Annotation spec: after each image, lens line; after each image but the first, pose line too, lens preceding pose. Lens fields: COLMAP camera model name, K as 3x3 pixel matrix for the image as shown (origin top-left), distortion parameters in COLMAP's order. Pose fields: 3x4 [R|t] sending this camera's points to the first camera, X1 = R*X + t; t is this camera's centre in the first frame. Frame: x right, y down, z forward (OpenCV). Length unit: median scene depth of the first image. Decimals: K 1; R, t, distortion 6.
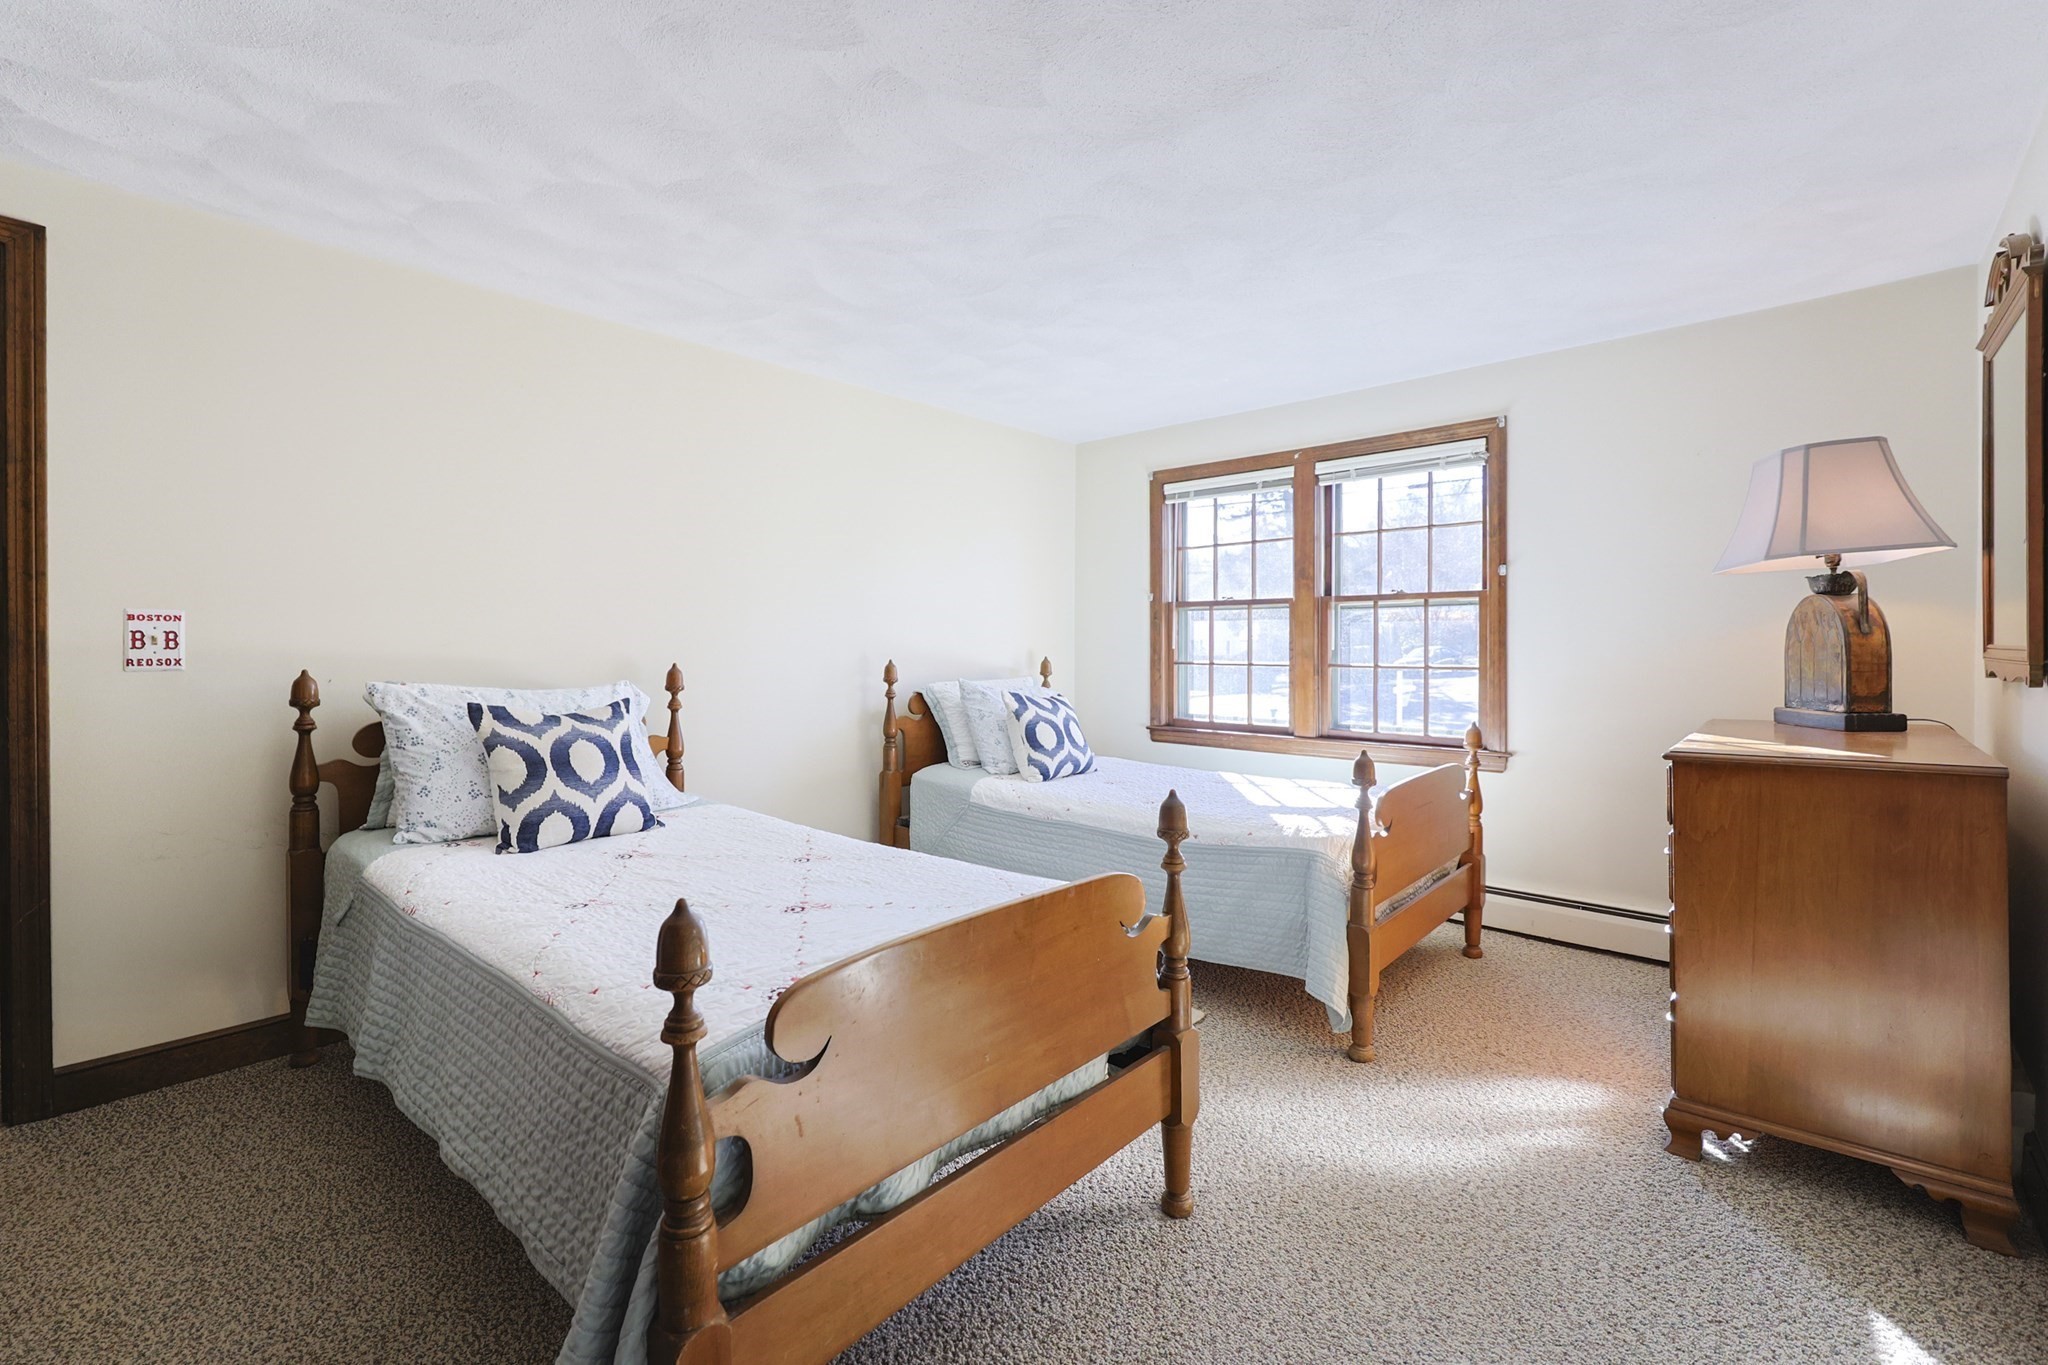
lens RADIAL K [[871.2, 0, 1029.8], [0, 871.2, 669.2], [0, 0, 1]] dist [-0.000214, 0.000092]
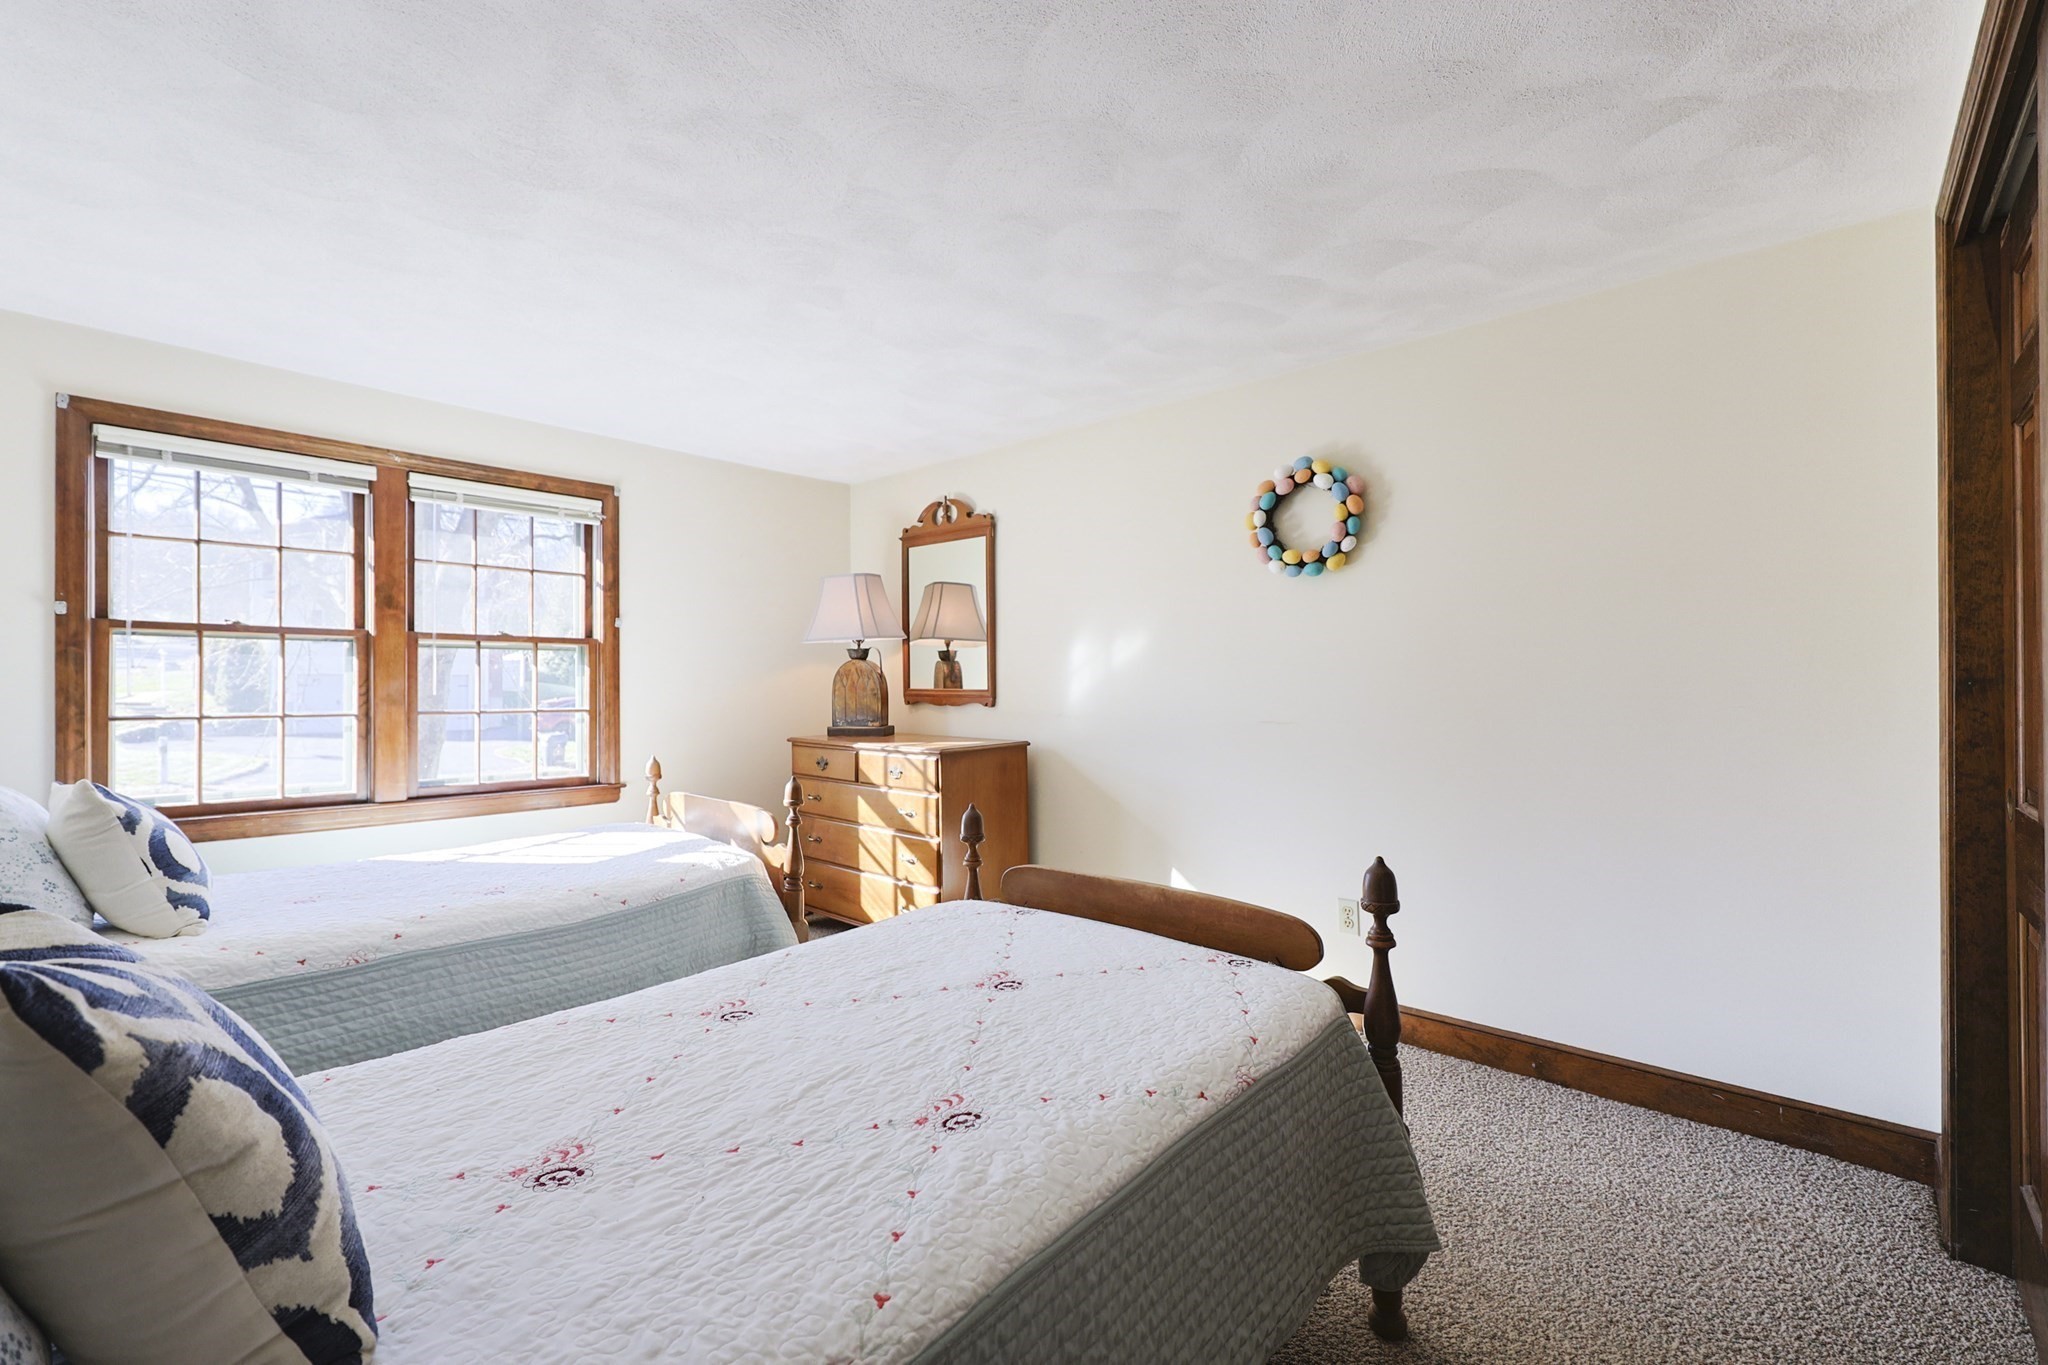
lens RADIAL K [[844.3, 0, 1030.1], [0, 844.3, 679.3], [0, 0, 1]] dist [-0.001147, -0.000002]
pose [[0.006634, 0.009076, 0.999937, -0.483042], [0.027437, 0.999581, -0.009255, -0.013641], [-0.999602, 0.027497, 0.006382, 0.405944]]
